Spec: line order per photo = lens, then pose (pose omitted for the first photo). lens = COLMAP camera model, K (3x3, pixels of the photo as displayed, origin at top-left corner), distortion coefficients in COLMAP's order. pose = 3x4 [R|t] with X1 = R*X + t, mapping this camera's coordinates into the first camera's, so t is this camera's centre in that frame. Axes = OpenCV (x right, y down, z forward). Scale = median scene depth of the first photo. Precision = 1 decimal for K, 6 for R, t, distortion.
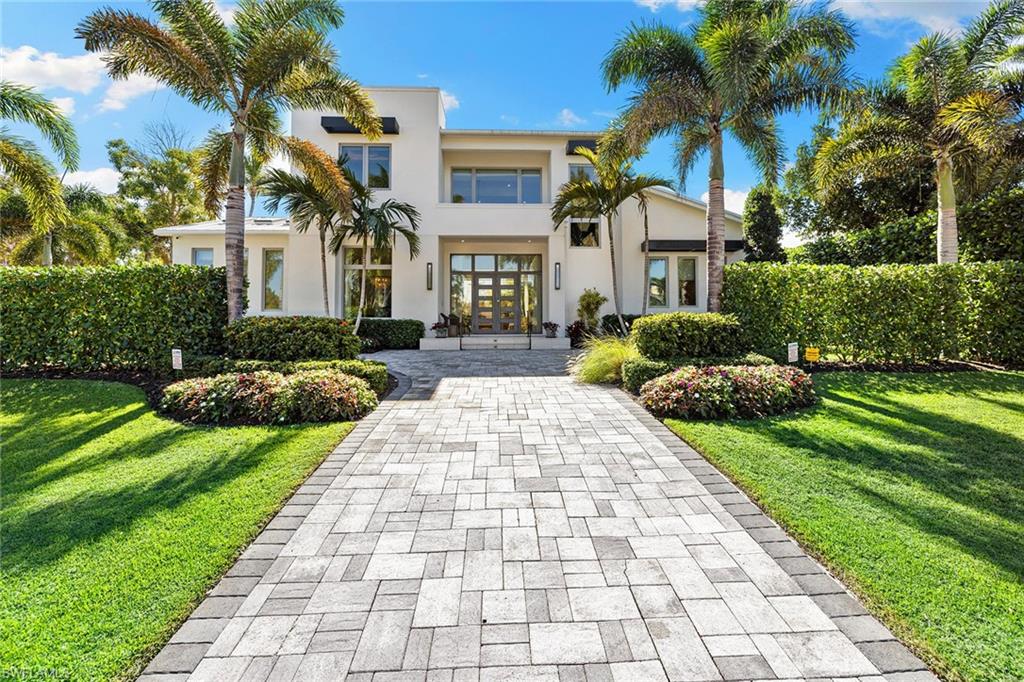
lens RADIAL K [[433.0, 0, 508.5], [0, 433.0, 336.9], [0, 0, 1]] dist [0.001531, 0.000040]
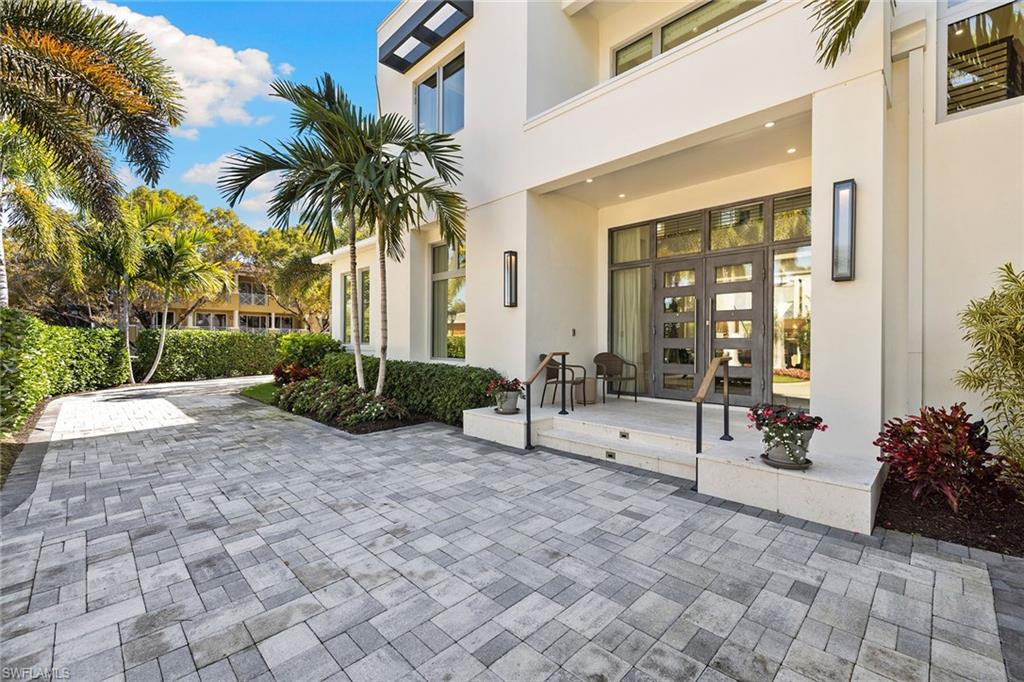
lens RADIAL K [[441.9, 0, 512.8], [0, 441.9, 347.4], [0, 0, 1]] dist [0.001422, 0.000047]
pose [[0.685284, 0.006300, -0.728249, 0.175400], [-0.015318, 0.999866, -0.005765, -0.061213], [0.728115, 0.015106, 0.685289, 0.664987]]
